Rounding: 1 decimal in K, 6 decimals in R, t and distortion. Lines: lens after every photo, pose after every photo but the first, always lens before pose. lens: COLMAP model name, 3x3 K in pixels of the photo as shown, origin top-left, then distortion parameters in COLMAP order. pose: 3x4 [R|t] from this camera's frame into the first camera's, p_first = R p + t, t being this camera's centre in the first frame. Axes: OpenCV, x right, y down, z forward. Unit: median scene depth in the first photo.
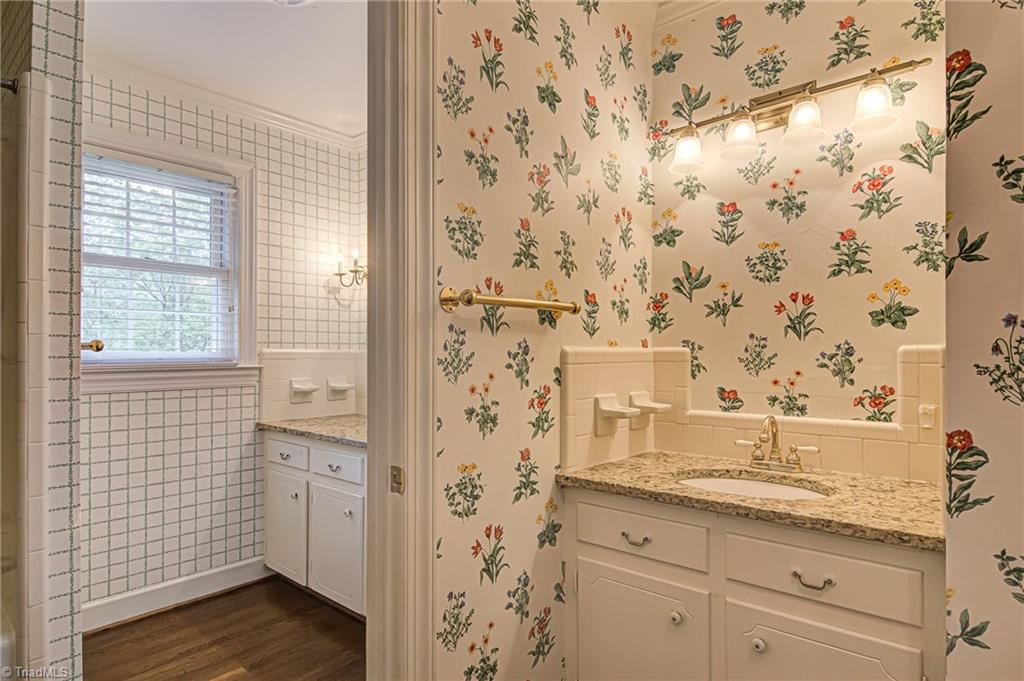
lens RADIAL K [[545.8, 0, 502.8], [0, 545.8, 350.7], [0, 0, 1]] dist [0.013702, -0.010279]
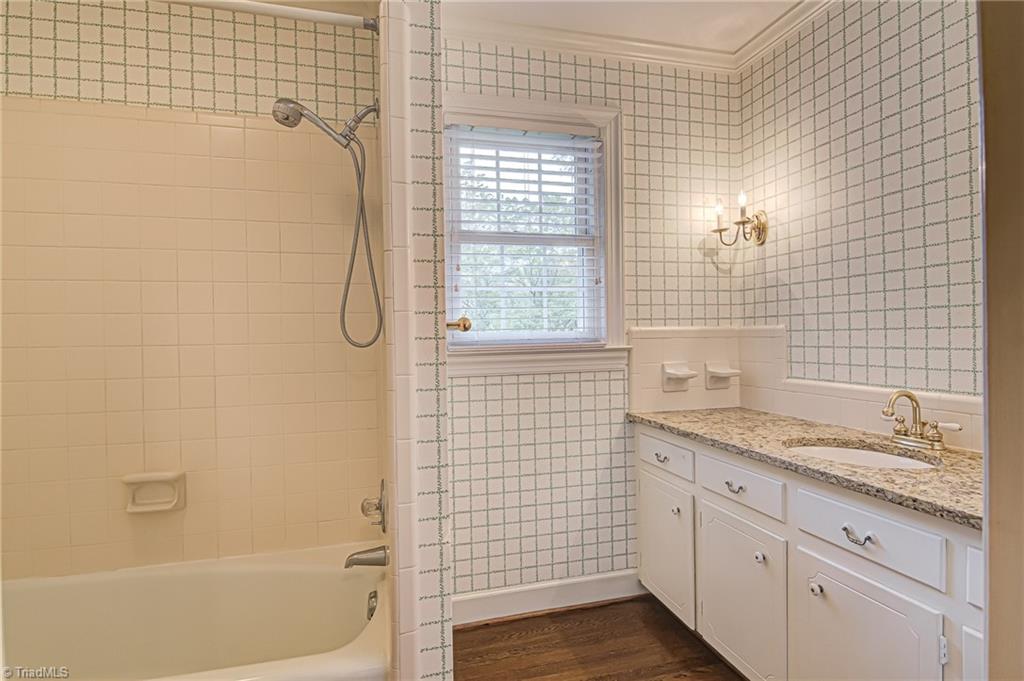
lens RADIAL K [[545.8, 0, 510.5], [0, 545.8, 340.0], [0, 0, 1]] dist [0.013702, -0.010279]
pose [[0.825596, -0.009682, -0.564178, -0.118411], [0.019961, 0.999728, 0.012054, 0.003618], [0.563908, -0.021213, 0.825565, 0.197953]]
